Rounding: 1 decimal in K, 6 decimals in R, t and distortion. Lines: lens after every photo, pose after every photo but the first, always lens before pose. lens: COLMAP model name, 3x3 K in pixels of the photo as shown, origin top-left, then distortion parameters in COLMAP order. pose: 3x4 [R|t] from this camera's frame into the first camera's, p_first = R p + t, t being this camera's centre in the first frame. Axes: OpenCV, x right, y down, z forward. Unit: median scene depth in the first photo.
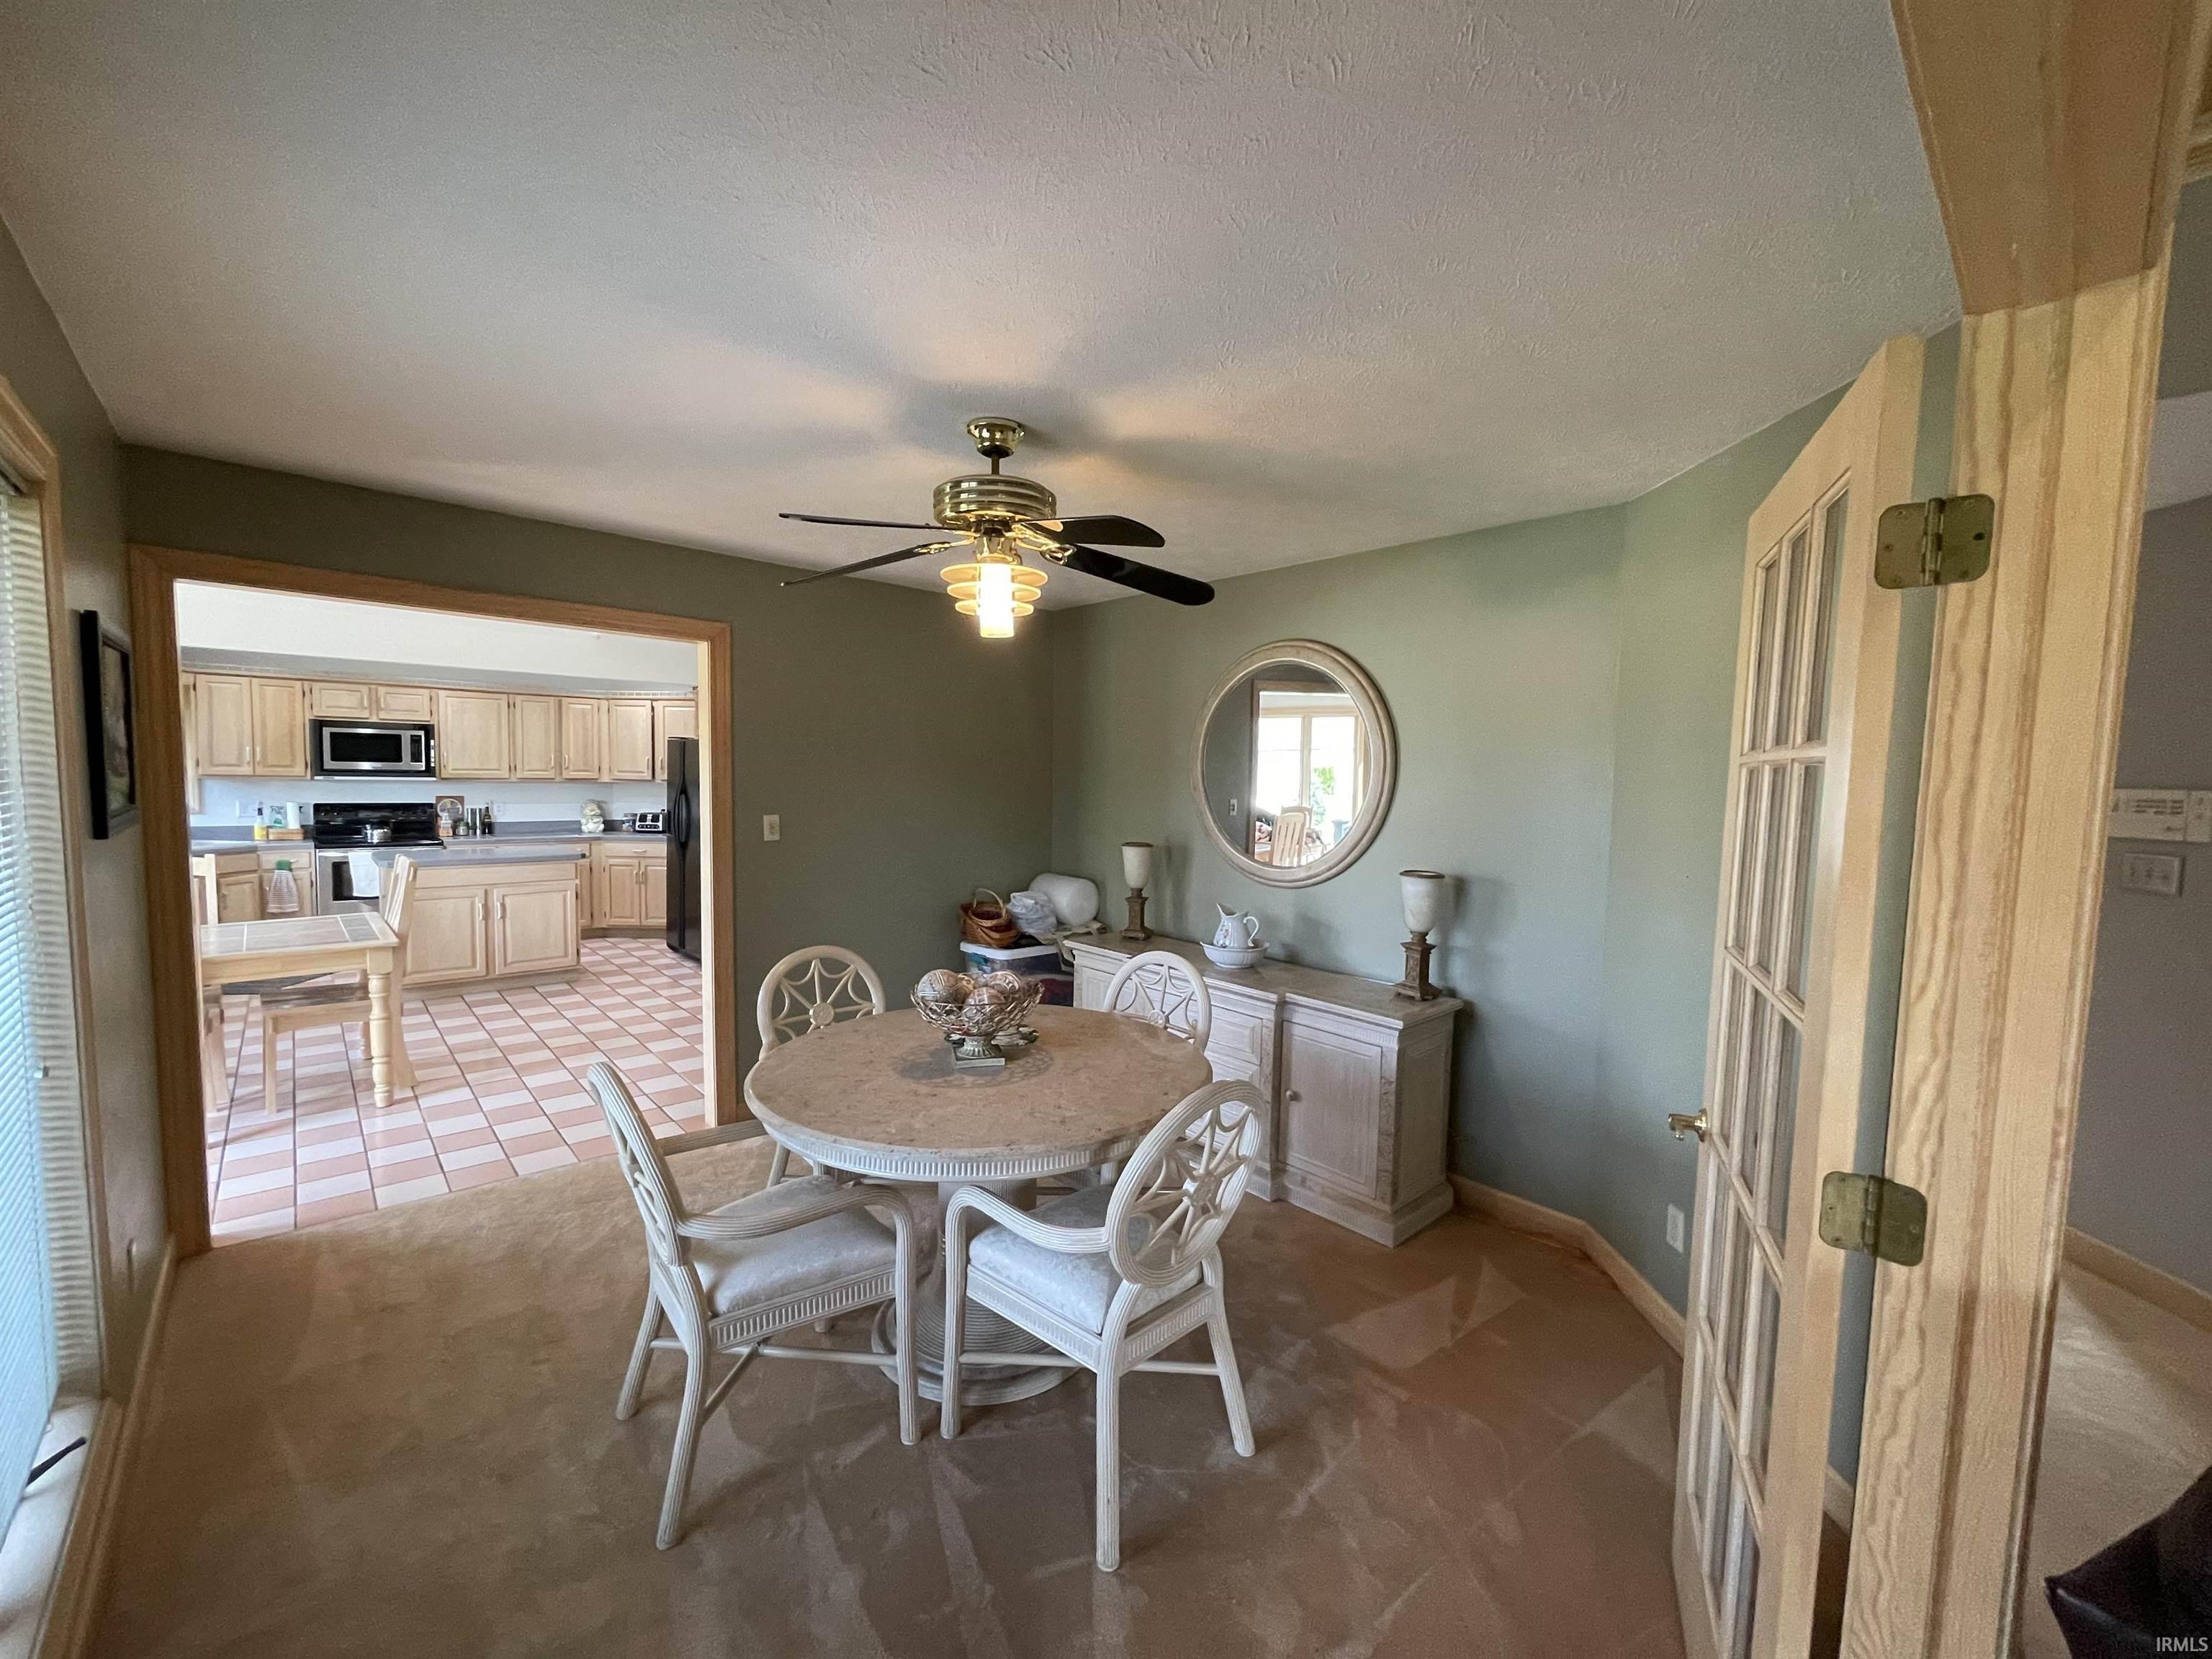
lens RADIAL K [[886.9, 0, 1093.2], [0, 886.9, 826.8], [0, 0, 1]] dist [-0.000879, 0.001750]
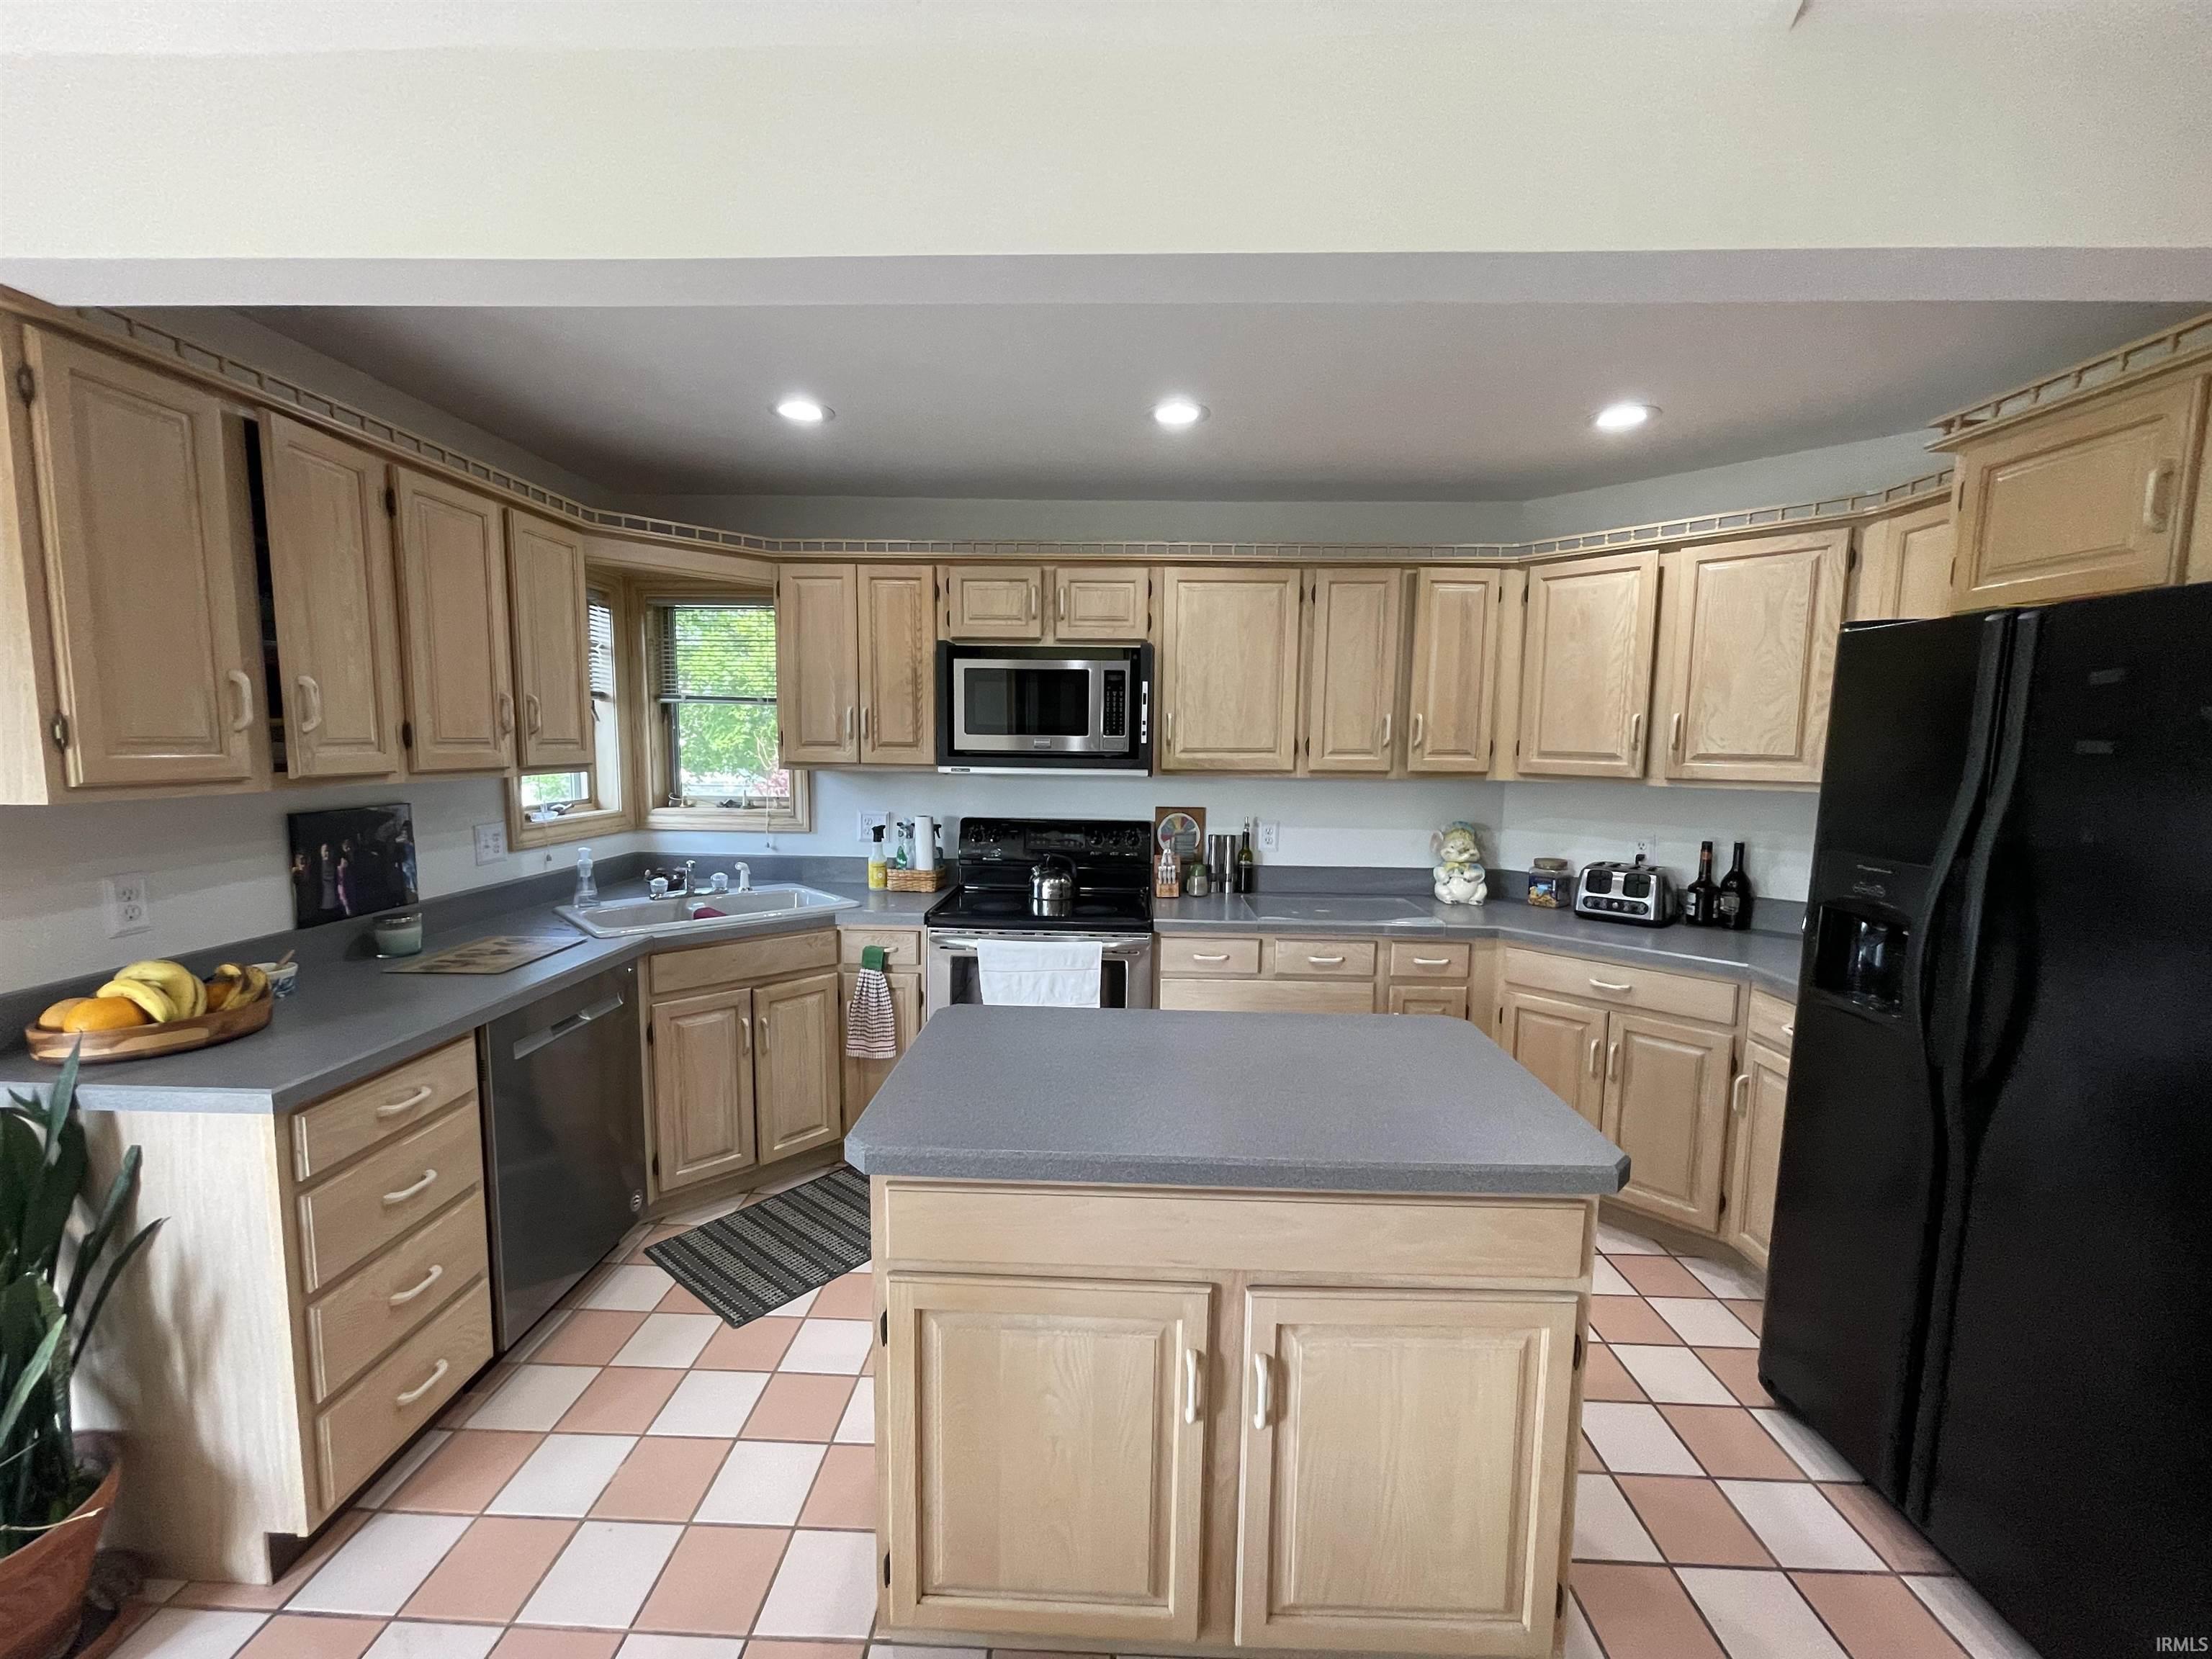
lens RADIAL K [[886.9, 0, 1098.4], [0, 886.9, 828.5], [0, 0, 1]] dist [-0.000879, 0.001750]
pose [[0.716775, 0.058152, -0.694876, -0.470556], [-0.041002, 0.998307, 0.041251, -0.044780], [0.696098, -0.001076, 0.717946, 0.691792]]
